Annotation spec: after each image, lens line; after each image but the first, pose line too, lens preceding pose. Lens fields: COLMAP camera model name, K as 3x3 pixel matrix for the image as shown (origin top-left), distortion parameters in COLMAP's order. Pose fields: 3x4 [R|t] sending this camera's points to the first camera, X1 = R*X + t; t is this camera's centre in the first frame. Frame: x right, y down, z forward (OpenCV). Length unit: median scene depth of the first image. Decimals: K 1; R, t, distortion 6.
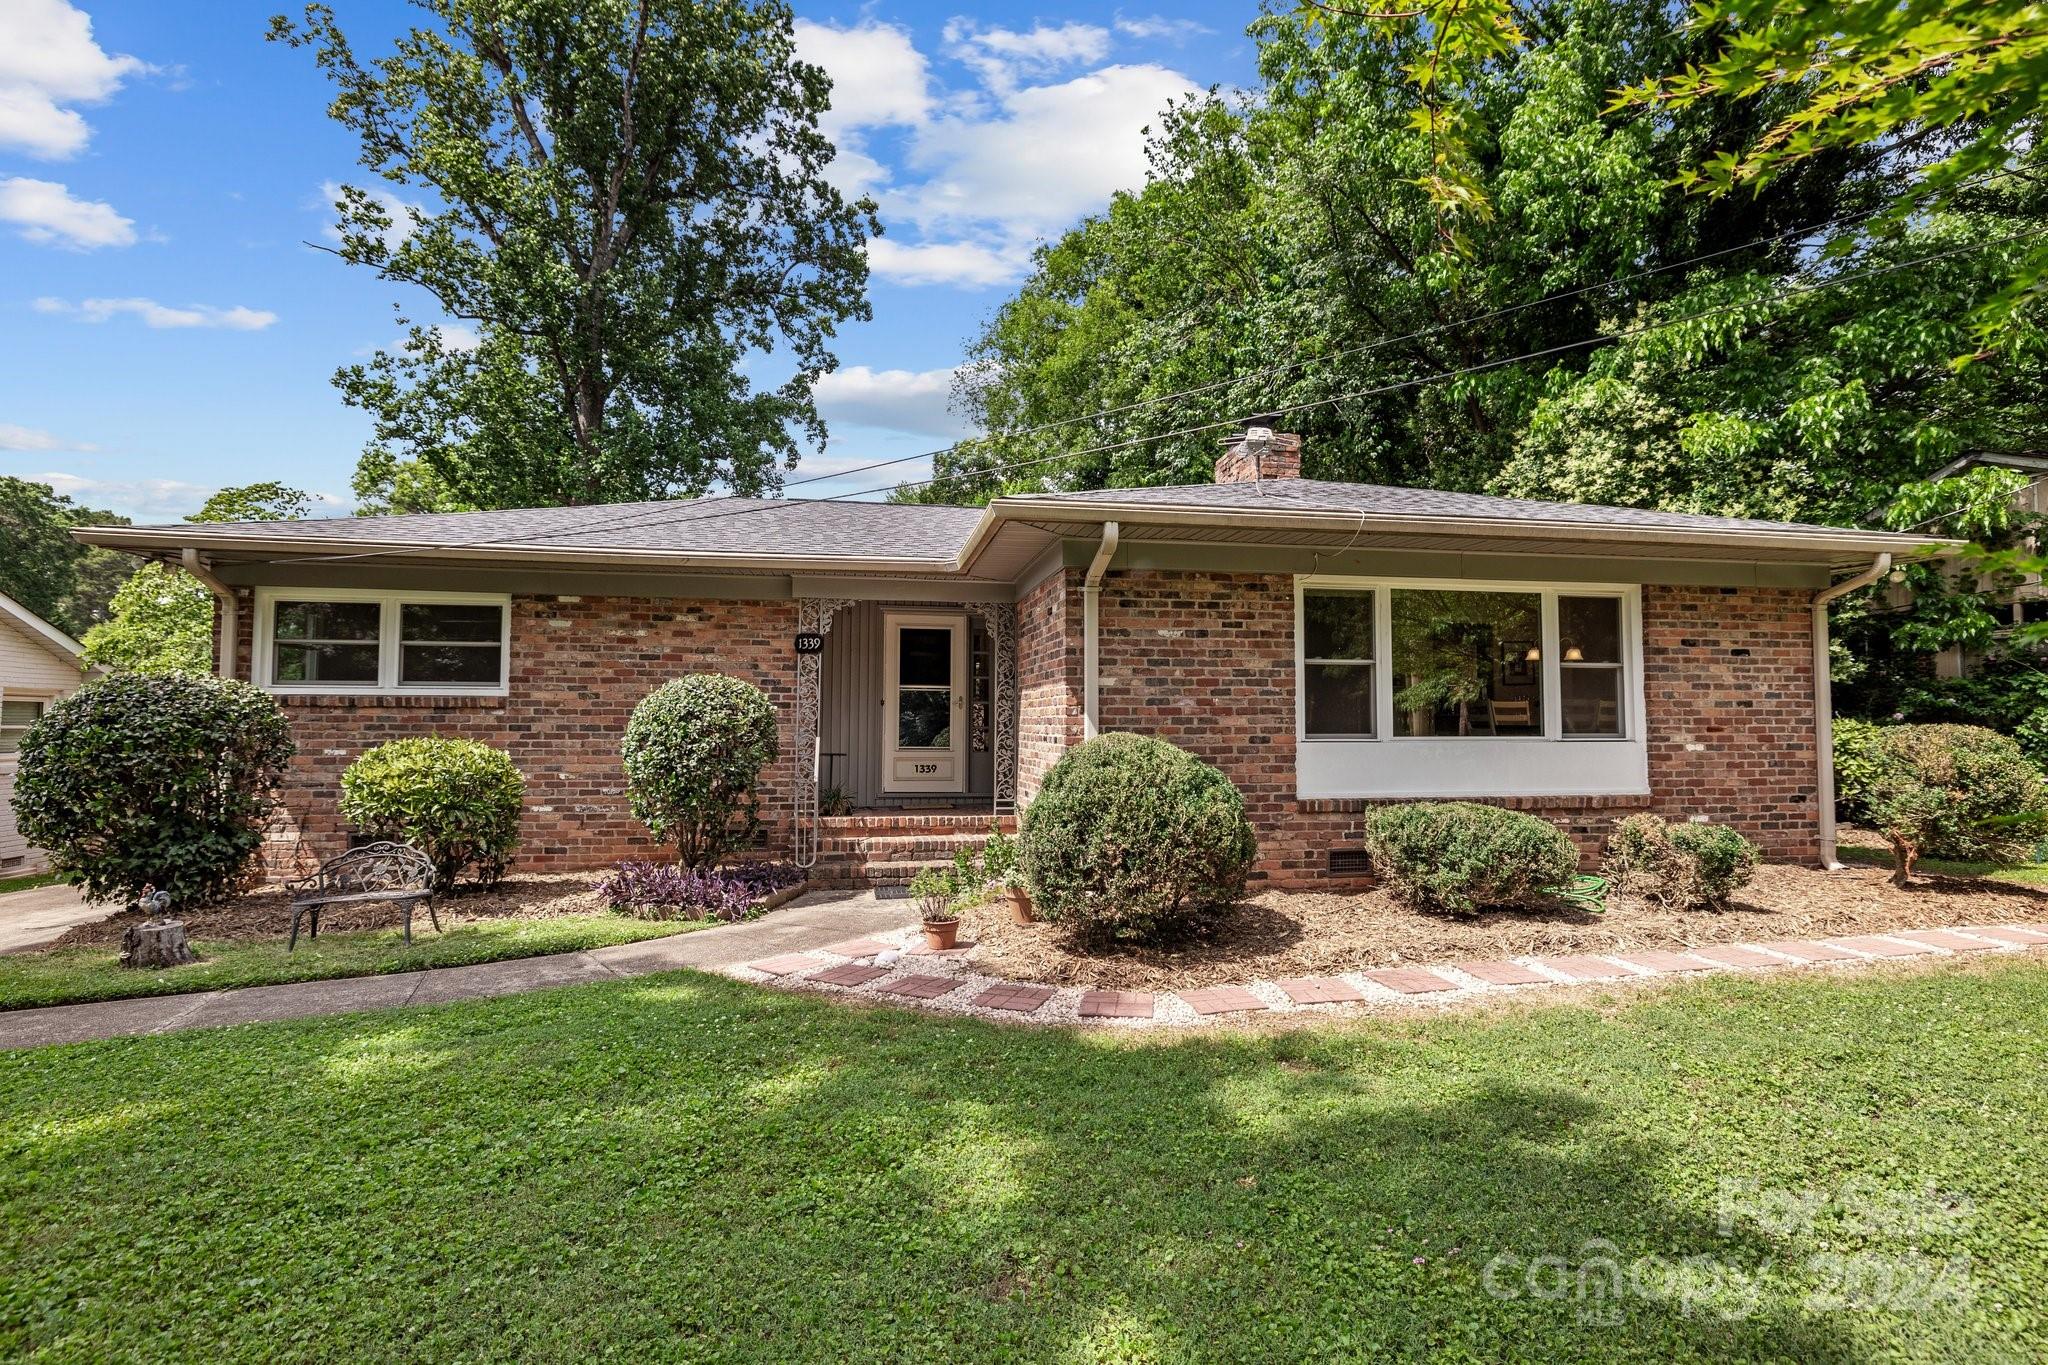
lens RADIAL K [[987.3, 0, 1026.2], [0, 987.3, 680.3], [0, 0, 1]] dist [-0.000437, 0.000011]
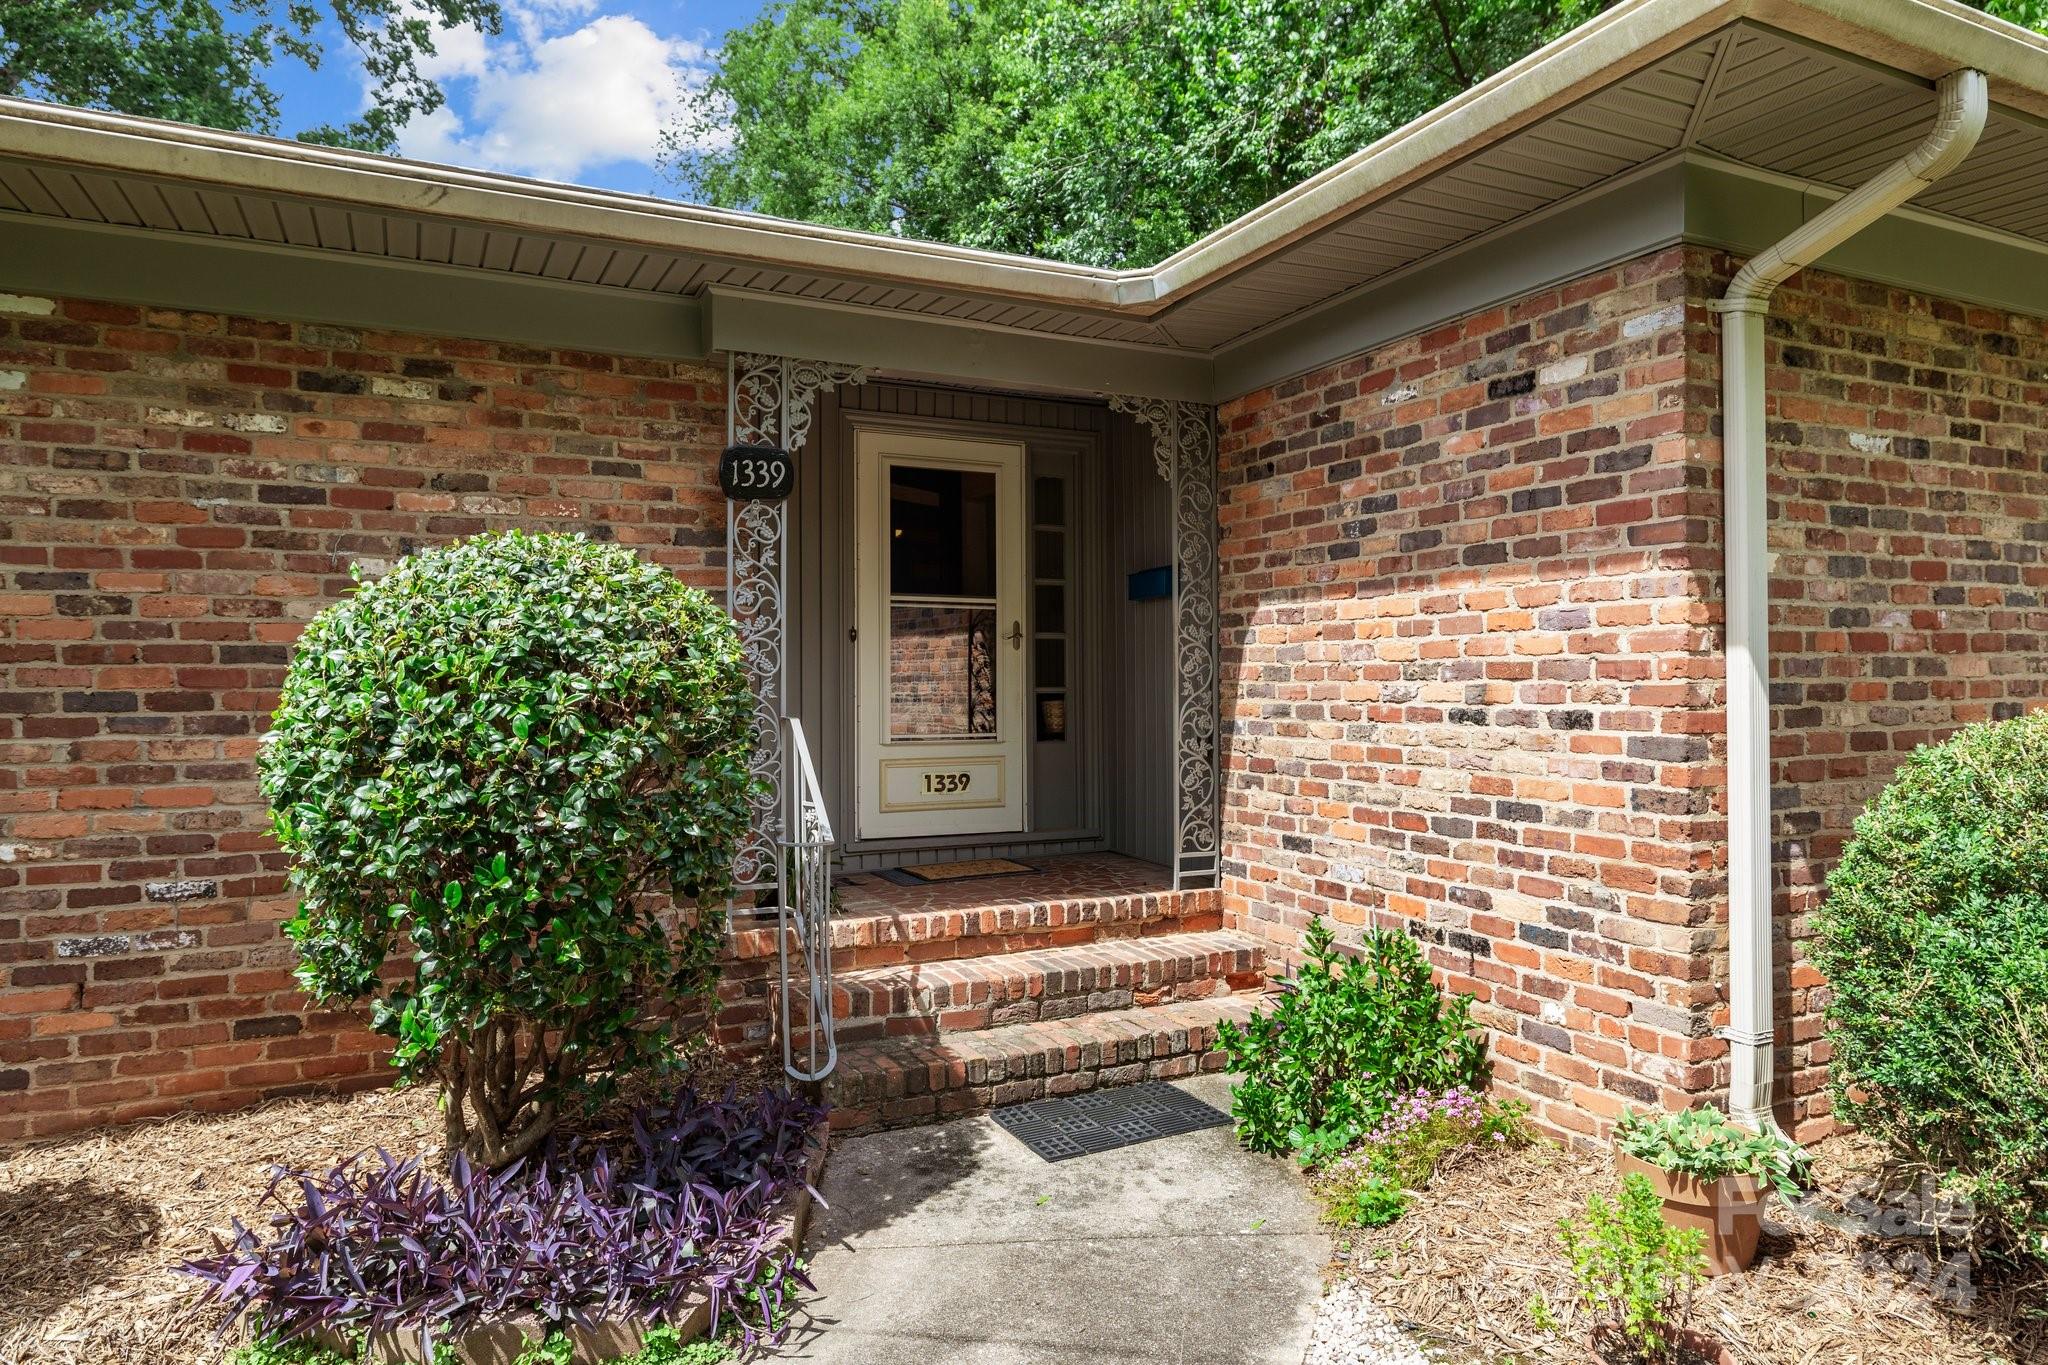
lens RADIAL K [[1268.7, 0, 1025.8], [0, 1268.7, 679.5], [0, 0, 1]] dist [0.005683, -0.002748]
pose [[0.960344, -0.007684, 0.278711, -0.260667], [-0.003748, 0.999174, 0.040462, 0.022147], [-0.278791, -0.039902, 0.959522, 0.501672]]
